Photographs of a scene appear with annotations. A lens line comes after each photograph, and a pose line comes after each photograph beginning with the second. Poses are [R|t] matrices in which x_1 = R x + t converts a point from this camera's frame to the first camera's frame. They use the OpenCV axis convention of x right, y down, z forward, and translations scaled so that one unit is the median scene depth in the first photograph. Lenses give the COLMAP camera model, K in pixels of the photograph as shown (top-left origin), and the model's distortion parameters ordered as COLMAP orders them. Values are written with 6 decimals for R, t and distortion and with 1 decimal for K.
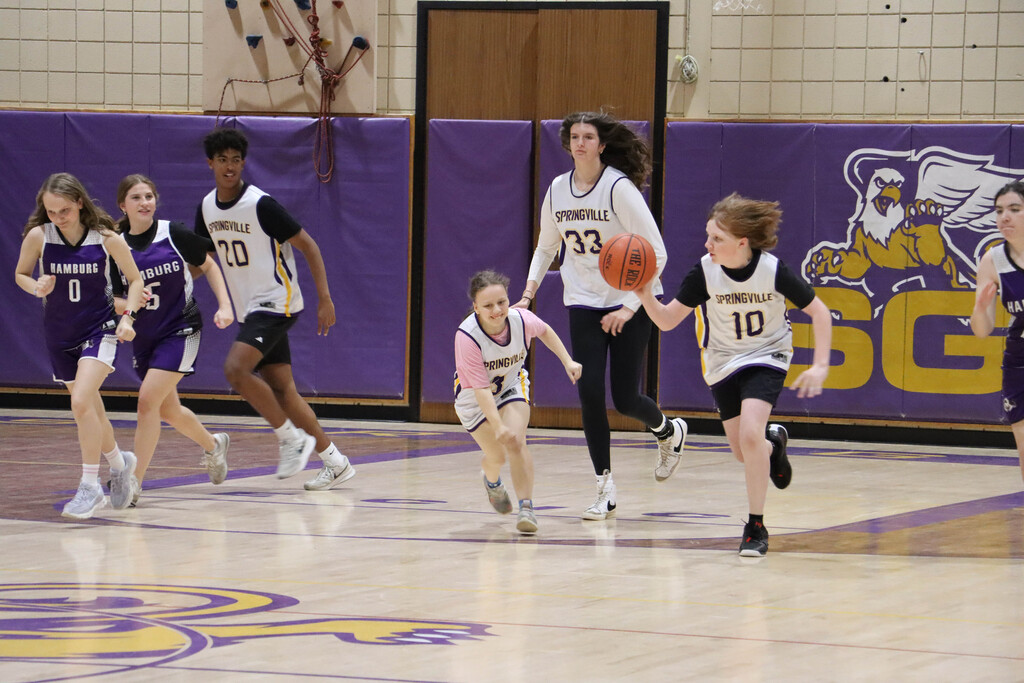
lens RADIAL K [[4561.7, 0, 512.1], [0, 4561.7, 340.6], [0, 0, 1]] dist [1.178265, 0.000000]
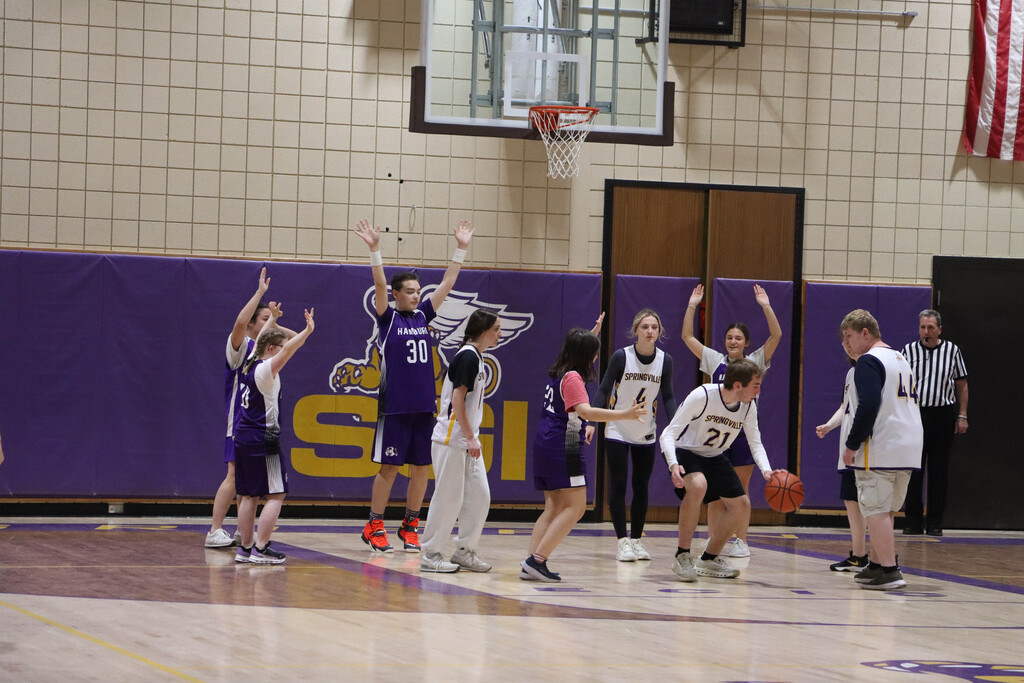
lens RADIAL K [[3721.5, 0, 512.0], [0, 3721.5, 341.5], [0, 0, 1]] dist [0.197423, 0.000000]
pose [[0.716177, 0.002040, 0.697916, -0.603443], [0.002221, 0.999984, -0.005203, -0.020849], [-0.697916, 0.005276, 0.716161, 0.249982]]
